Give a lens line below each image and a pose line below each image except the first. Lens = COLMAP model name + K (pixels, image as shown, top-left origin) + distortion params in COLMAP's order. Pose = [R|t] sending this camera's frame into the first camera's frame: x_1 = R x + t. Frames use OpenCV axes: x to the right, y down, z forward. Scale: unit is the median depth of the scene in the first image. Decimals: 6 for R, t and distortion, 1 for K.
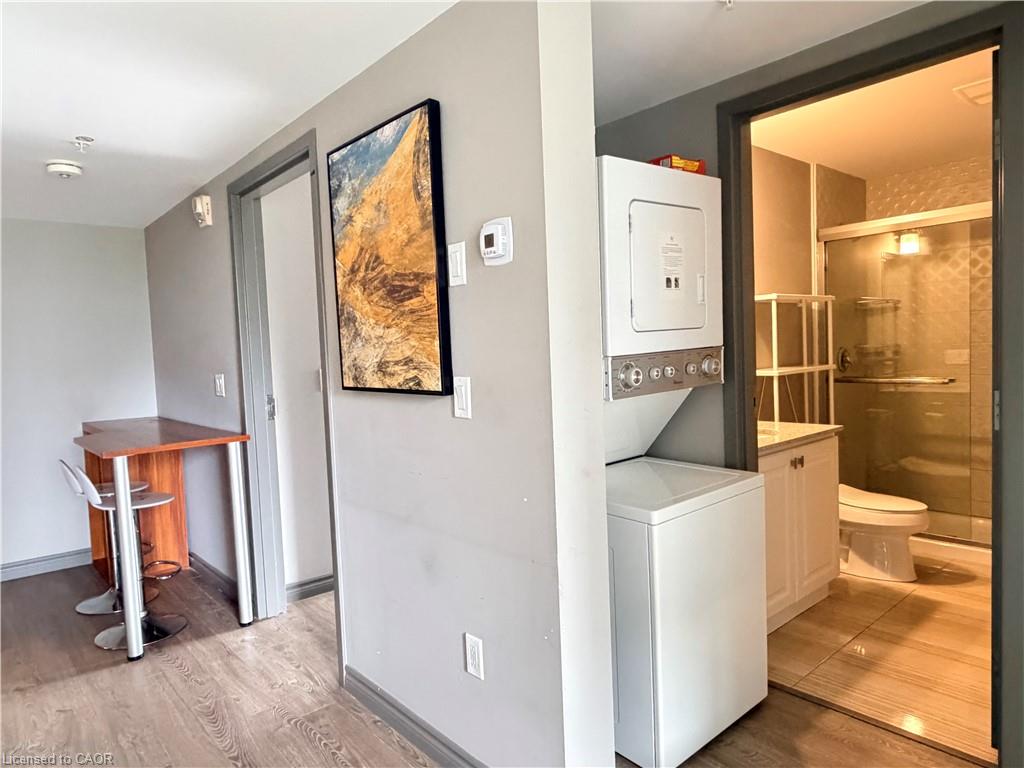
lens RADIAL K [[646.0, 0, 510.0], [0, 646.0, 388.3], [0, 0, 1]] dist [-0.003494, -0.001436]
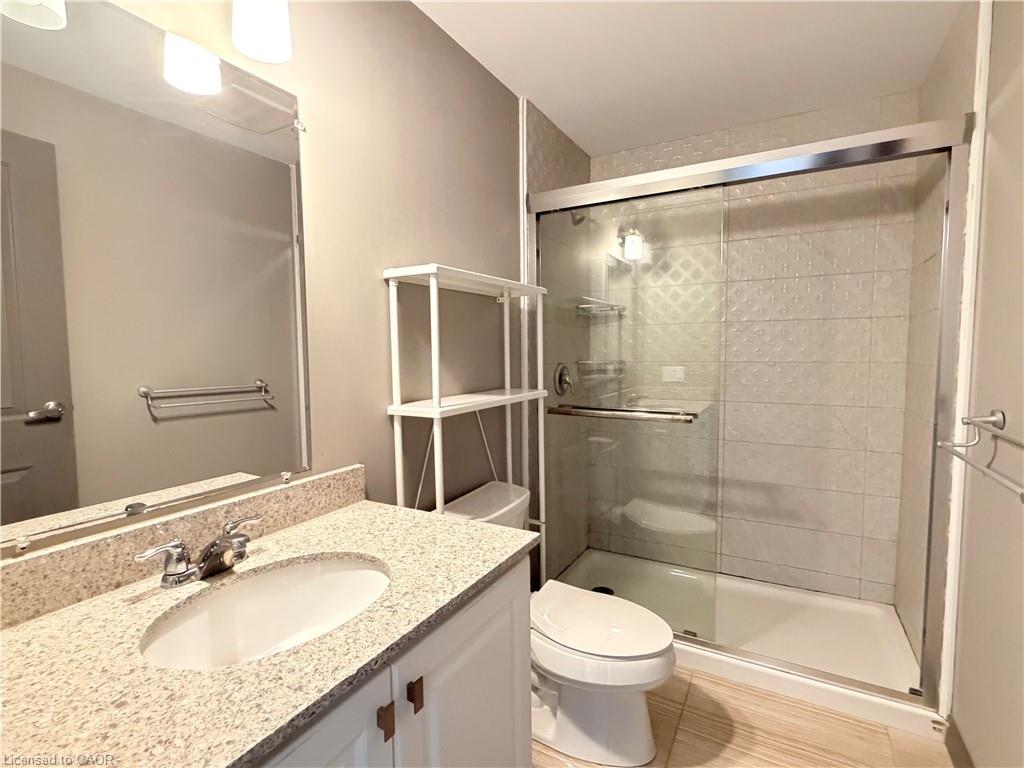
lens RADIAL K [[494.2, 0, 510.9], [0, 494.2, 386.3], [0, 0, 1]] dist [0.001029, 0.000242]
pose [[0.941723, 0.008807, 0.336275, 0.264976], [-0.010442, 0.999941, 0.003054, -0.037740], [-0.336228, -0.006388, 0.941759, 0.471838]]
